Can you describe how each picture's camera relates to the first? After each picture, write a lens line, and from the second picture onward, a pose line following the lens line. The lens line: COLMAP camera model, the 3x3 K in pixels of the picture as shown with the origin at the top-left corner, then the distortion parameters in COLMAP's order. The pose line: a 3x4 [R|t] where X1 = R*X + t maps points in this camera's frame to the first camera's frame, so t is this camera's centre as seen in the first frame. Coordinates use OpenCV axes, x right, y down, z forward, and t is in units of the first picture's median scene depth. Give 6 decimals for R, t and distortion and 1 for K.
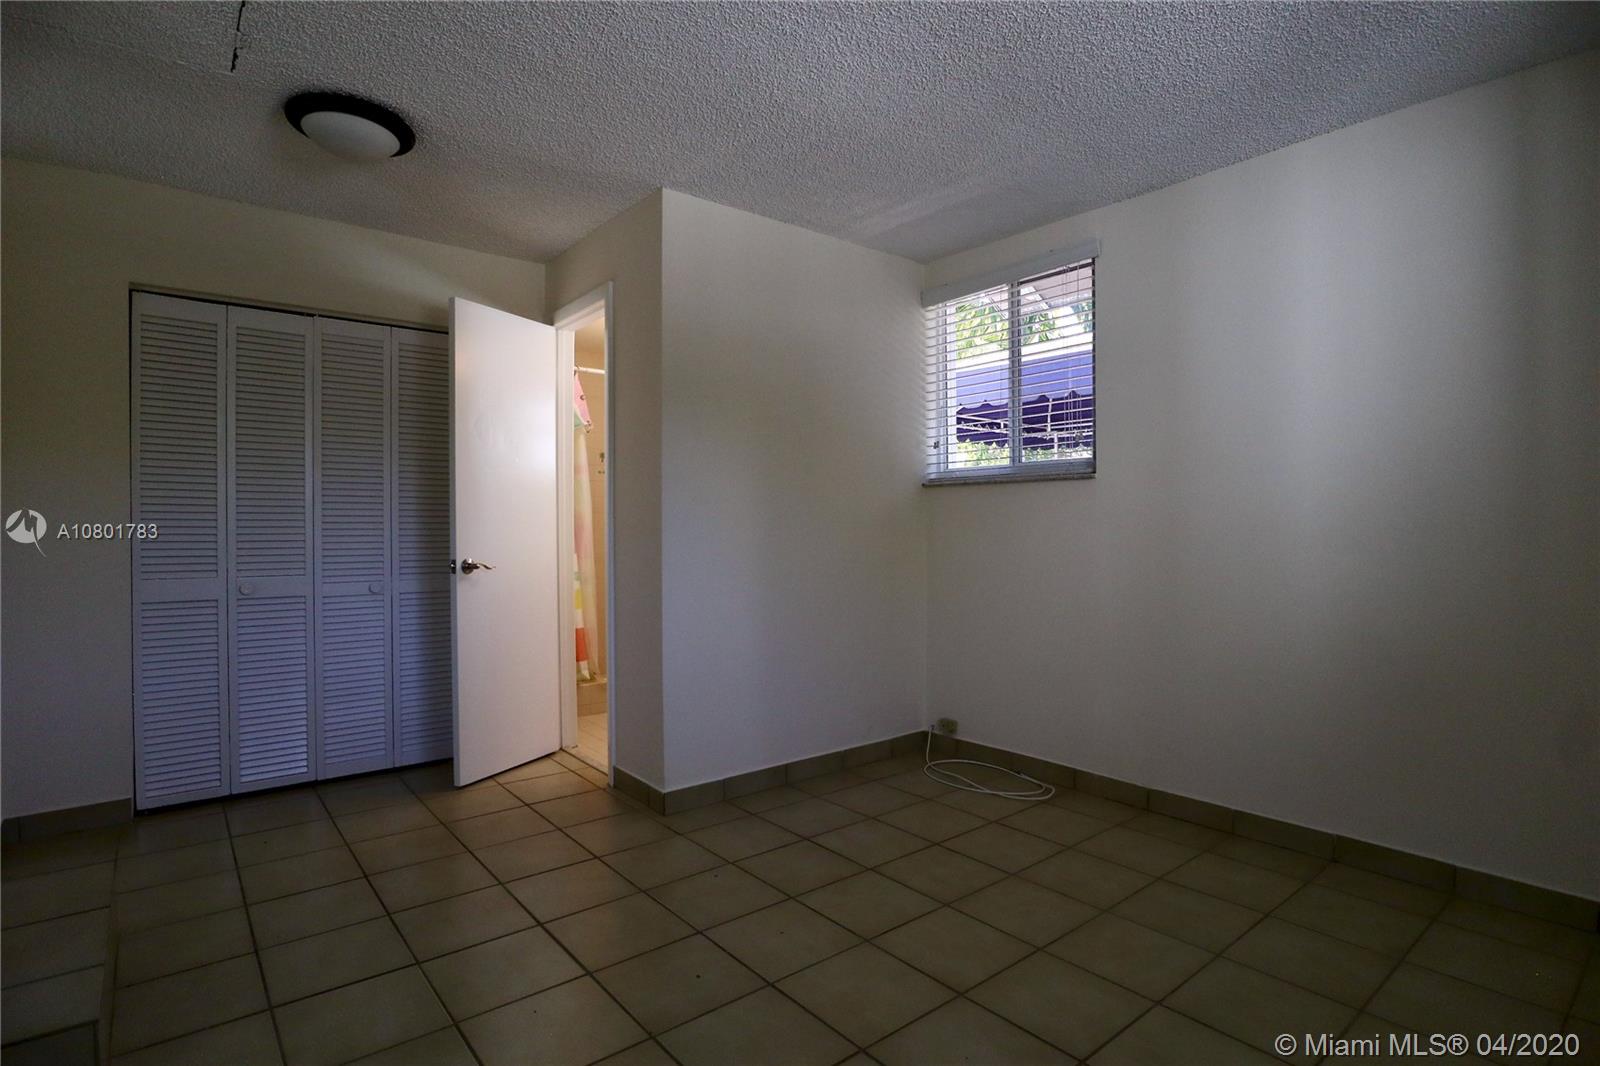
lens RADIAL K [[807.7, 0, 806.7], [0, 807.7, 526.6], [0, 0, 1]] dist [-0.046403, 0.015766]
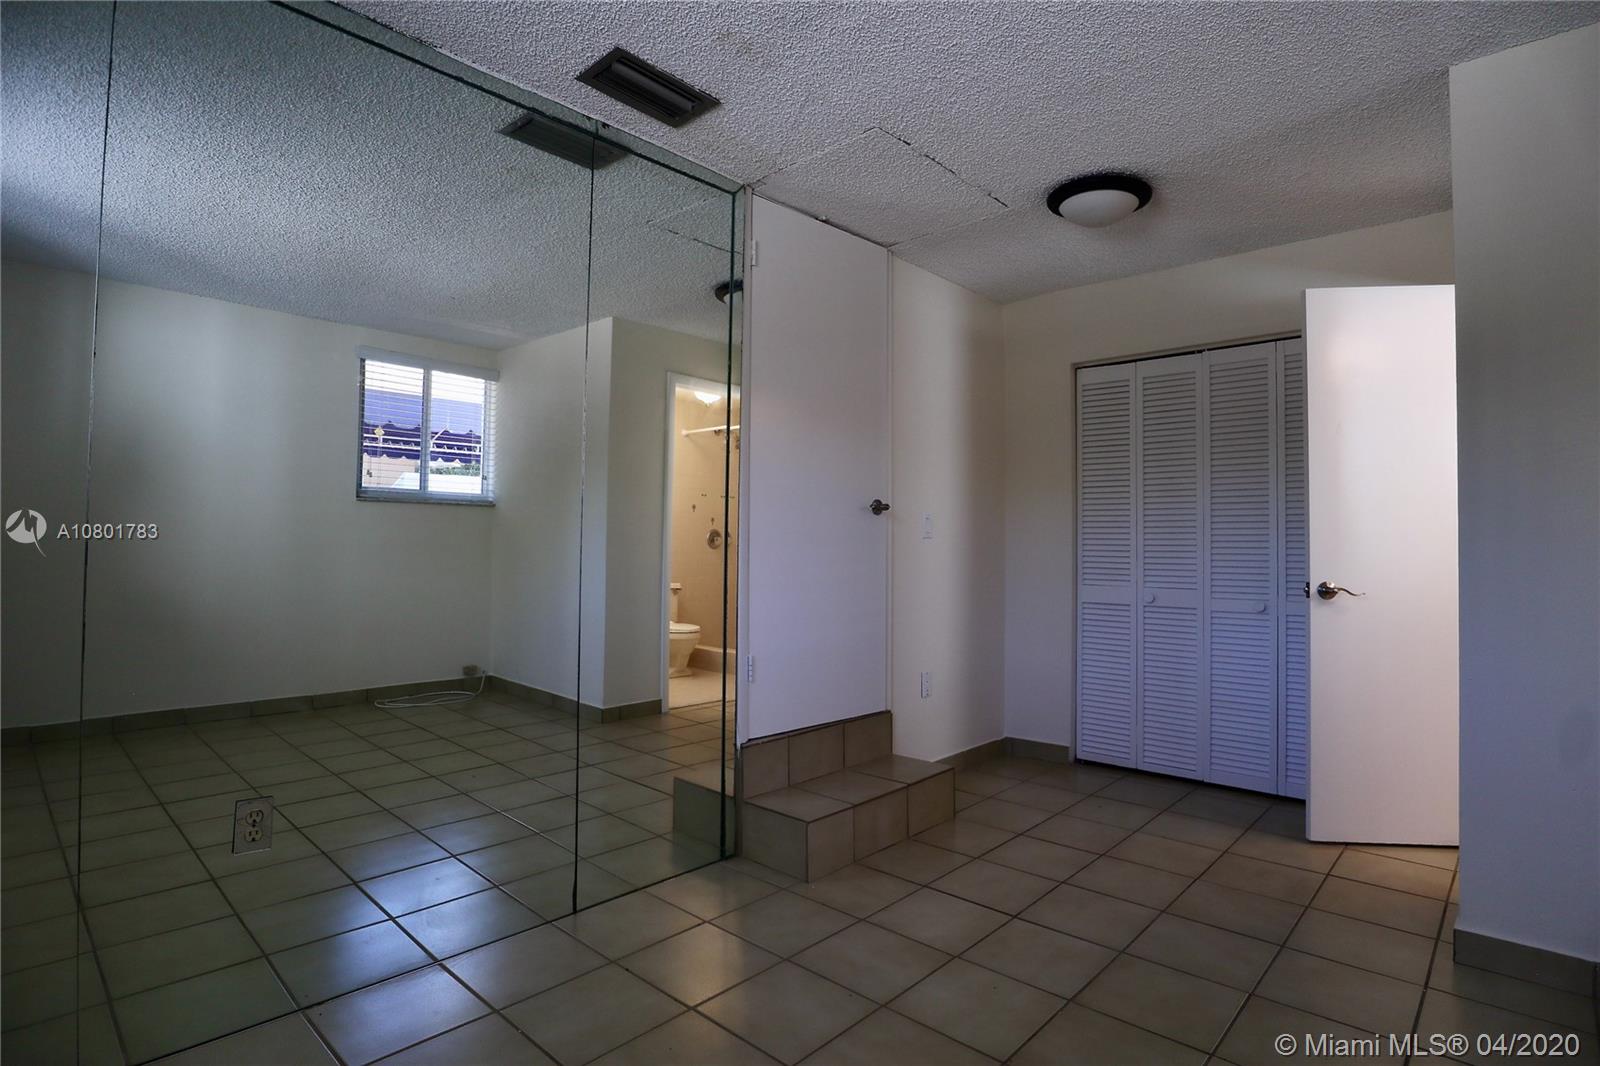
lens RADIAL K [[807.7, 0, 806.7], [0, 807.7, 526.6], [0, 0, 1]] dist [-0.046403, 0.015766]
pose [[0.141184, -0.021321, -0.989754, 0.401533], [-0.012818, 0.999645, -0.023363, 0.007390], [0.989900, 0.015986, 0.140861, 0.329896]]
